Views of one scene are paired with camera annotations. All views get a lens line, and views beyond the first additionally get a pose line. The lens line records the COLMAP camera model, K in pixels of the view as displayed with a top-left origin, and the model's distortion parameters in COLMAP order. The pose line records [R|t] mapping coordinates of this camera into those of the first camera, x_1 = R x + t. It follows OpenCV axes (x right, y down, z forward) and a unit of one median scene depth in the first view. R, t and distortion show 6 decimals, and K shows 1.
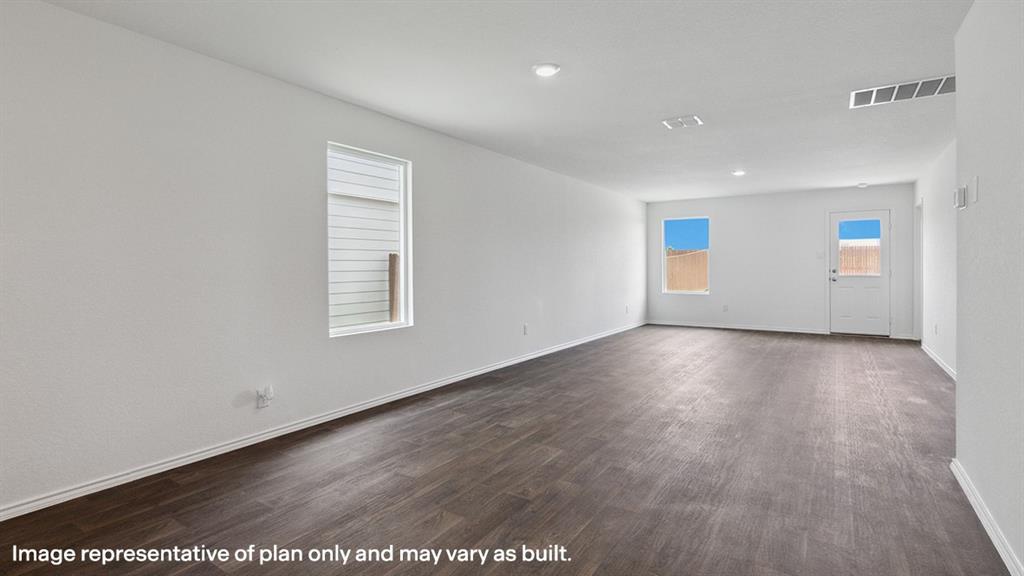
lens RADIAL K [[488.3, 0, 514.6], [0, 488.3, 265.2], [0, 0, 1]] dist [-0.009196, 0.001515]
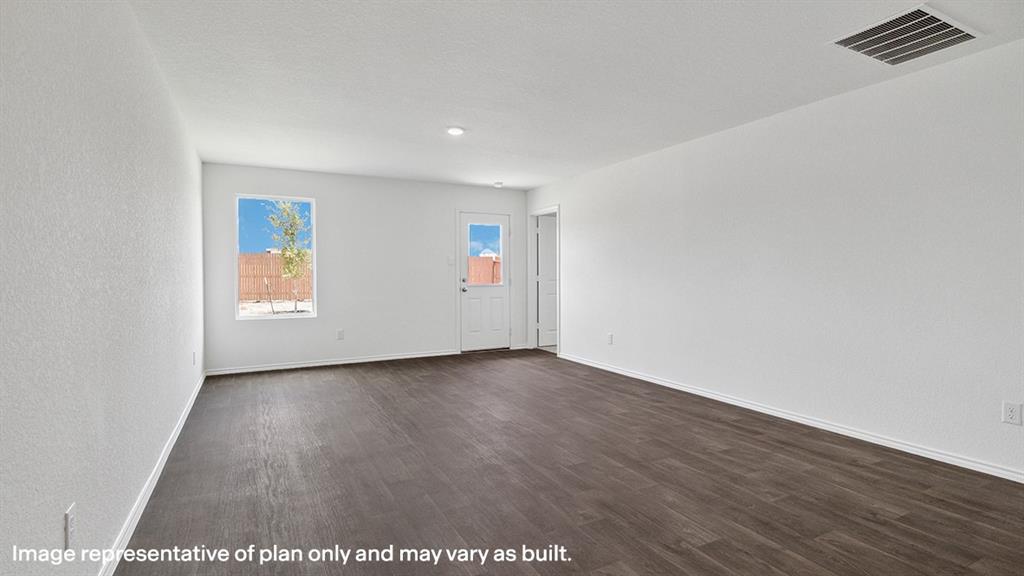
lens RADIAL K [[488.3, 0, 517.2], [0, 488.3, 285.9], [0, 0, 1]] dist [-0.009196, 0.001515]
pose [[0.473720, -0.020914, 0.880427, -0.064918], [0.001920, 0.999740, 0.022716, 0.002206], [-0.880674, -0.009071, 0.473637, 0.502566]]
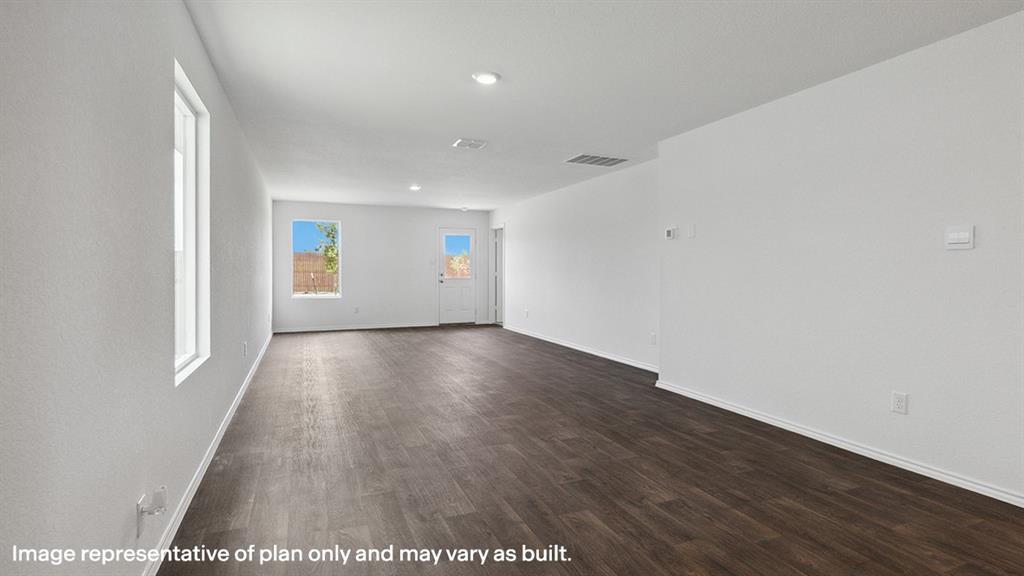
lens RADIAL K [[488.3, 0, 505.8], [0, 488.3, 258.6], [0, 0, 1]] dist [-0.009196, 0.001515]
pose [[0.561117, 0.023164, 0.827412, -0.294252], [-0.002439, 0.999650, -0.026332, 0.003446], [-0.827733, 0.012757, 0.560977, 0.154122]]
